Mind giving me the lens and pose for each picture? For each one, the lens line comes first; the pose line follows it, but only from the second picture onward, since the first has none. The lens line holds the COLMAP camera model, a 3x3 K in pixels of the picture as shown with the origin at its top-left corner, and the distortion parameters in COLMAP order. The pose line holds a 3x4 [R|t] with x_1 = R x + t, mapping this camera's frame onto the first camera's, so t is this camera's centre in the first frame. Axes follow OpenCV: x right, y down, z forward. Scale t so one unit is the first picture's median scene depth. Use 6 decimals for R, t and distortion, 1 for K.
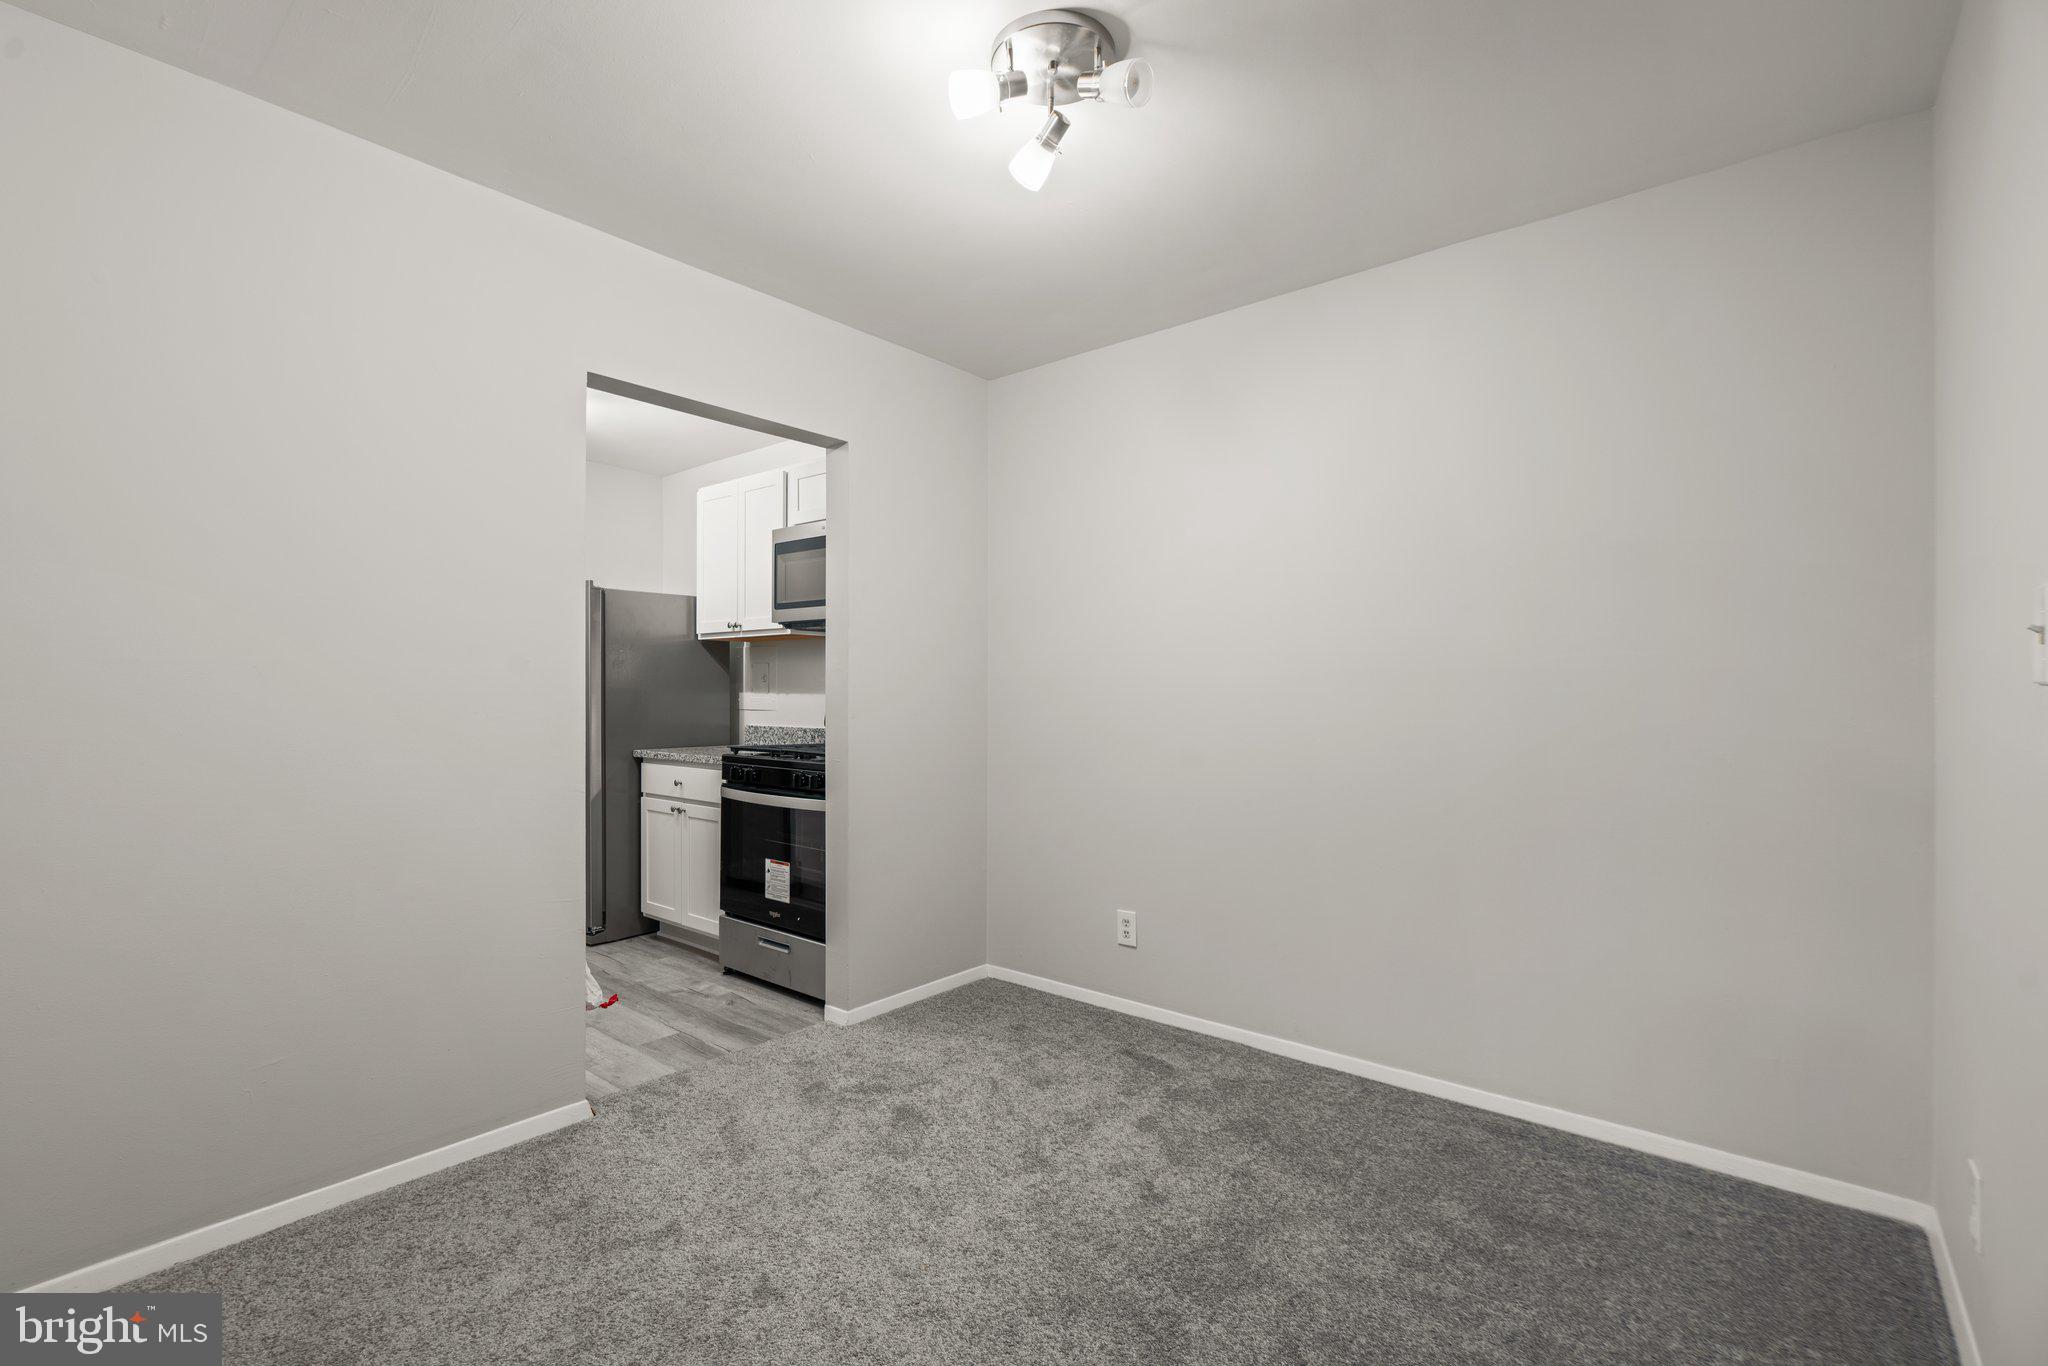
lens RADIAL K [[915.0, 0, 998.7], [0, 915.0, 689.0], [0, 0, 1]] dist [-0.022646, 0.006292]
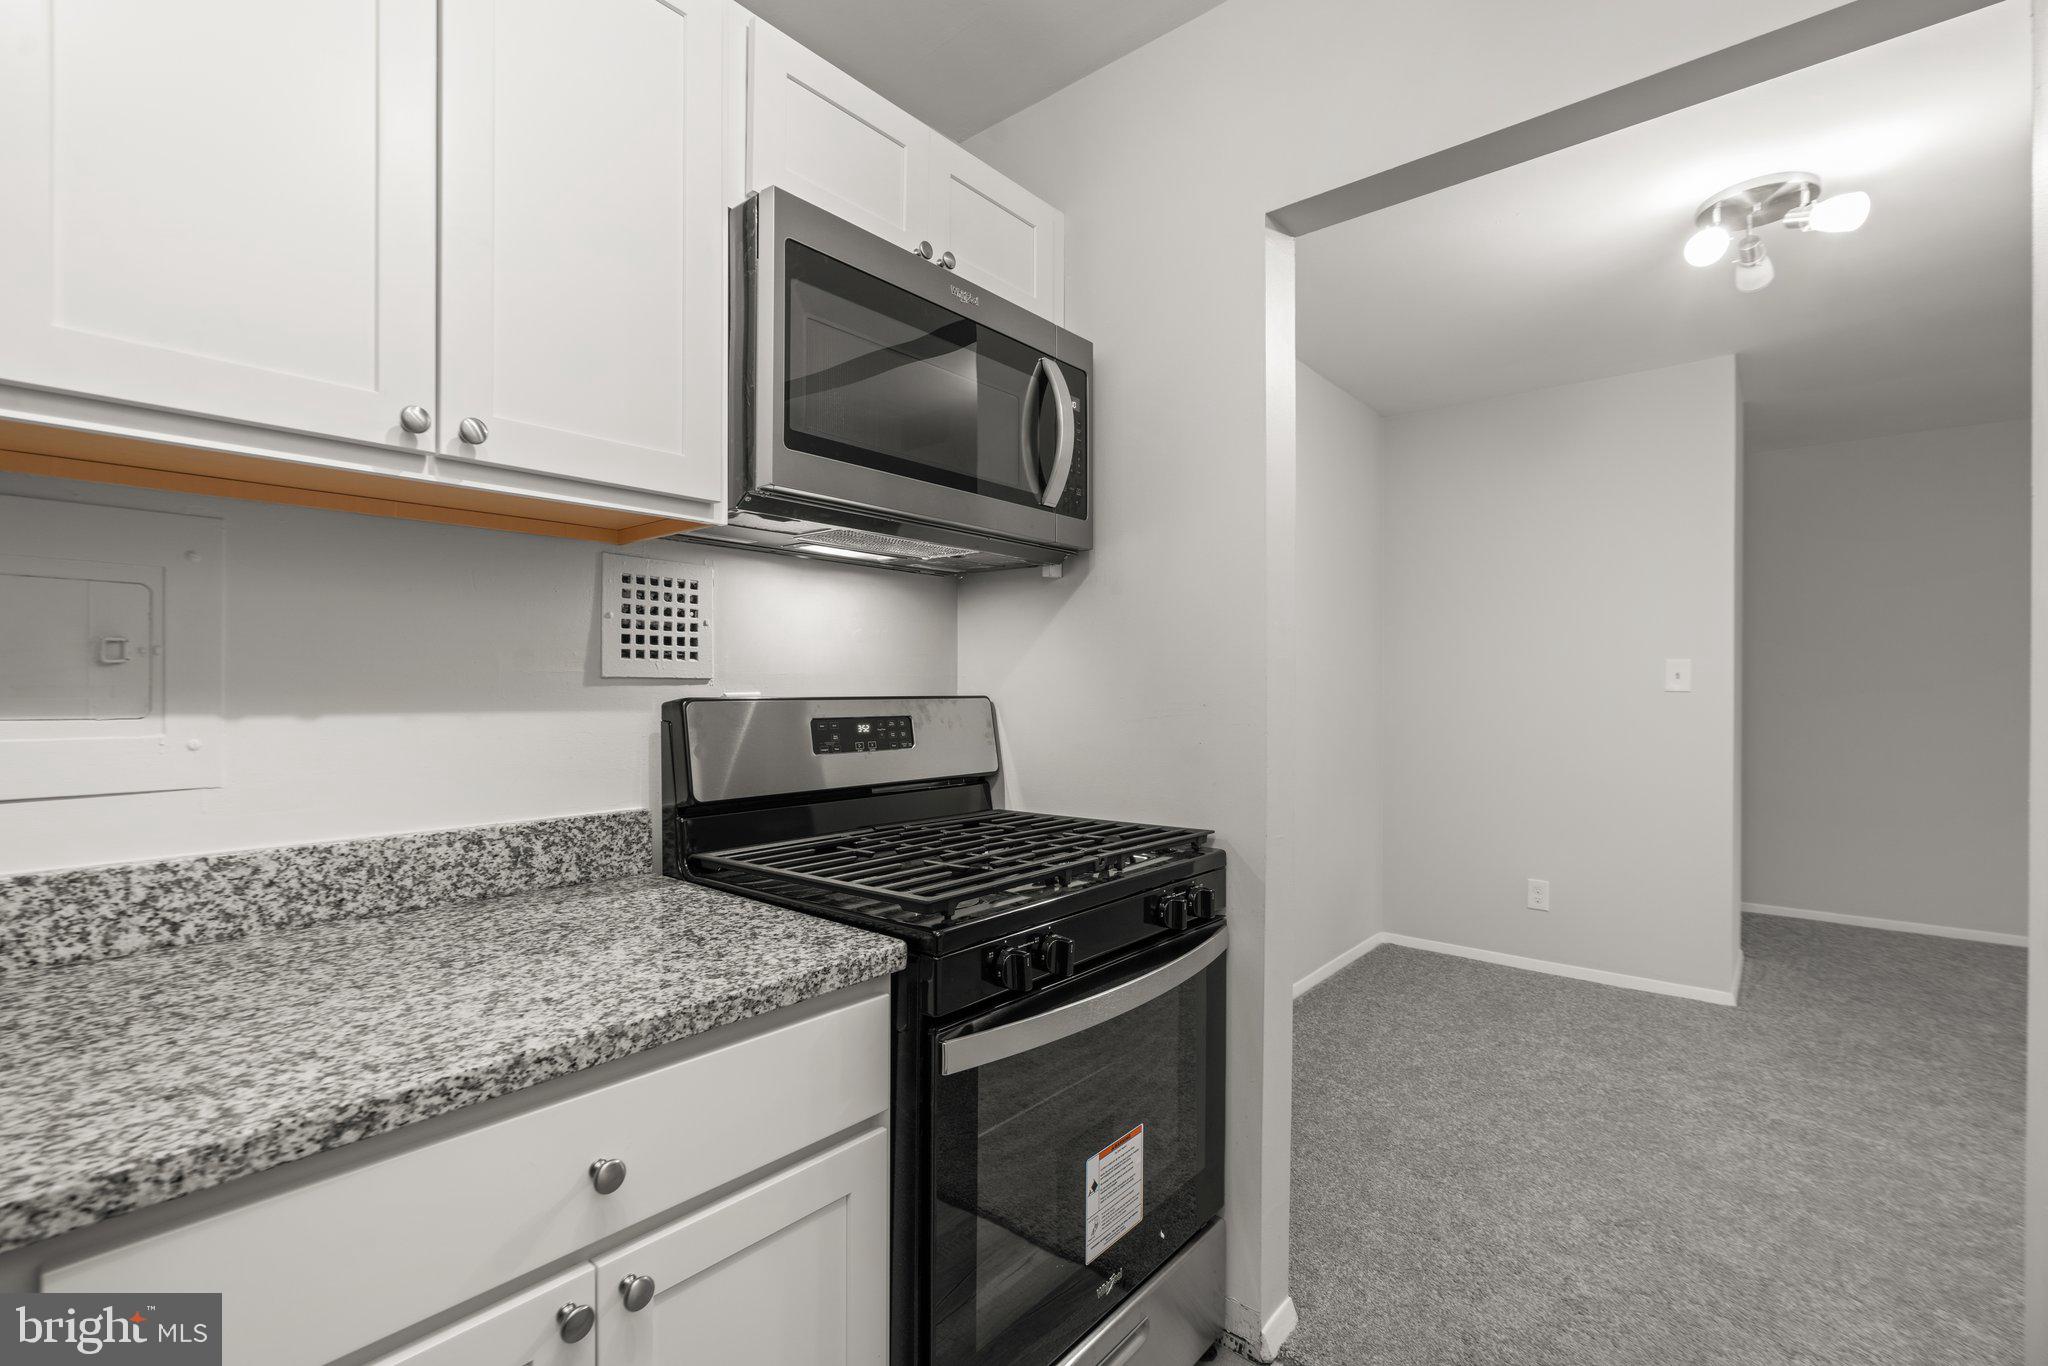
lens RADIAL K [[915.0, 0, 998.7], [0, 915.0, 689.0], [0, 0, 1]] dist [-0.022646, 0.006292]
pose [[0.016839, -0.005385, 0.999844, -0.515943], [-0.007523, 0.999957, 0.005512, -0.005539], [-0.999830, -0.007615, 0.016798, 0.855193]]
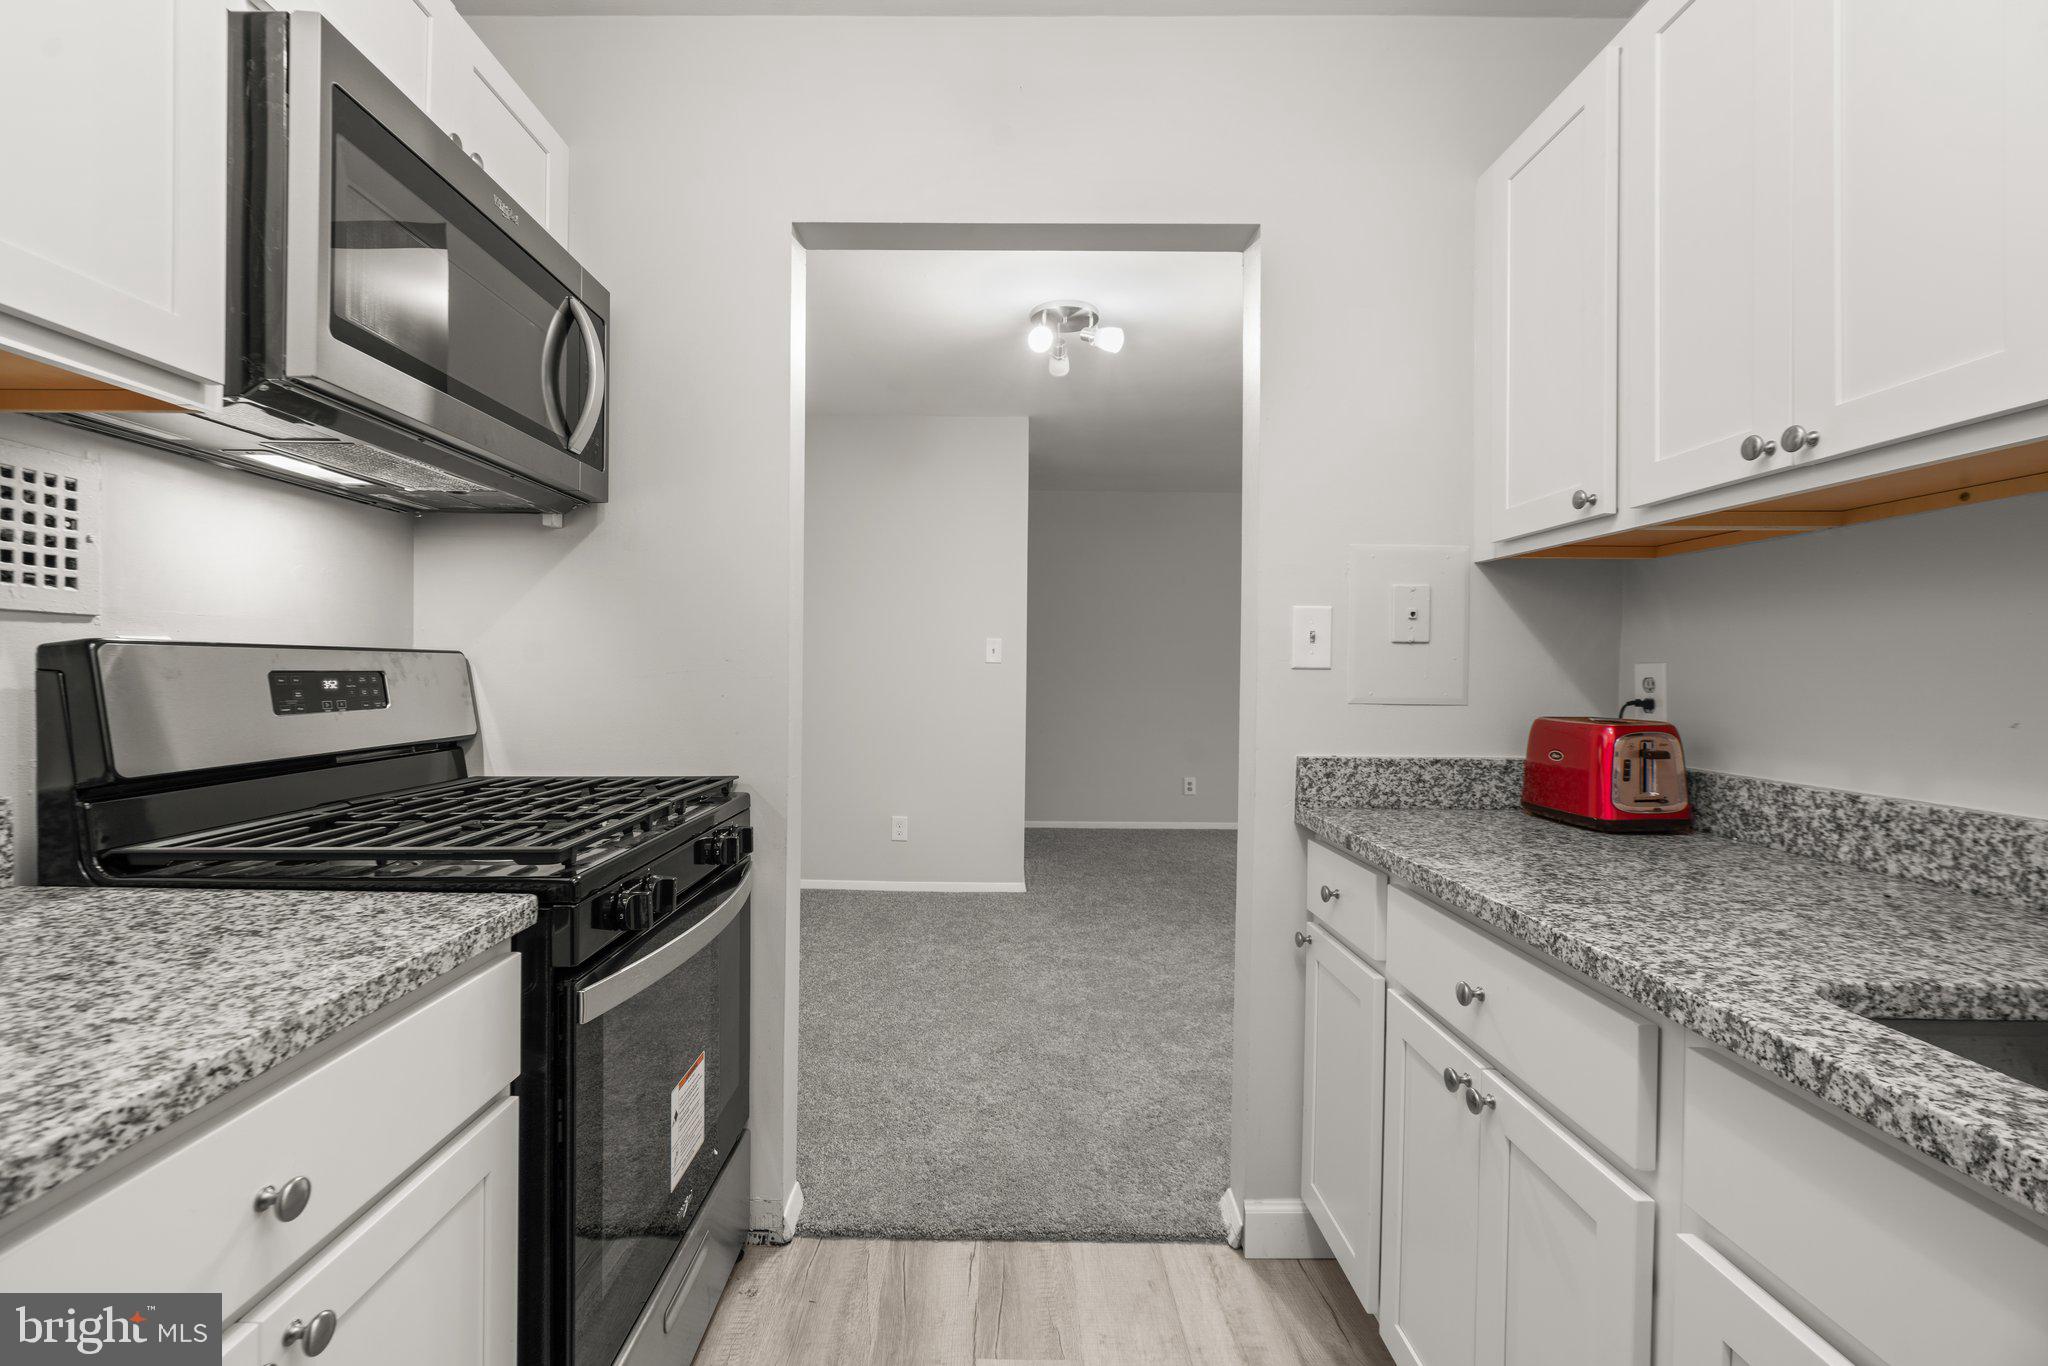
lens RADIAL K [[899.0, 0, 1016.6], [0, 899.0, 675.9], [0, 0, 1]] dist [-0.030647, 0.006025]
pose [[-0.655723, -0.014112, 0.754870, -0.521630], [-0.014419, 0.999877, 0.006166, 0.005585], [-0.754864, -0.006841, -0.655845, 0.943404]]
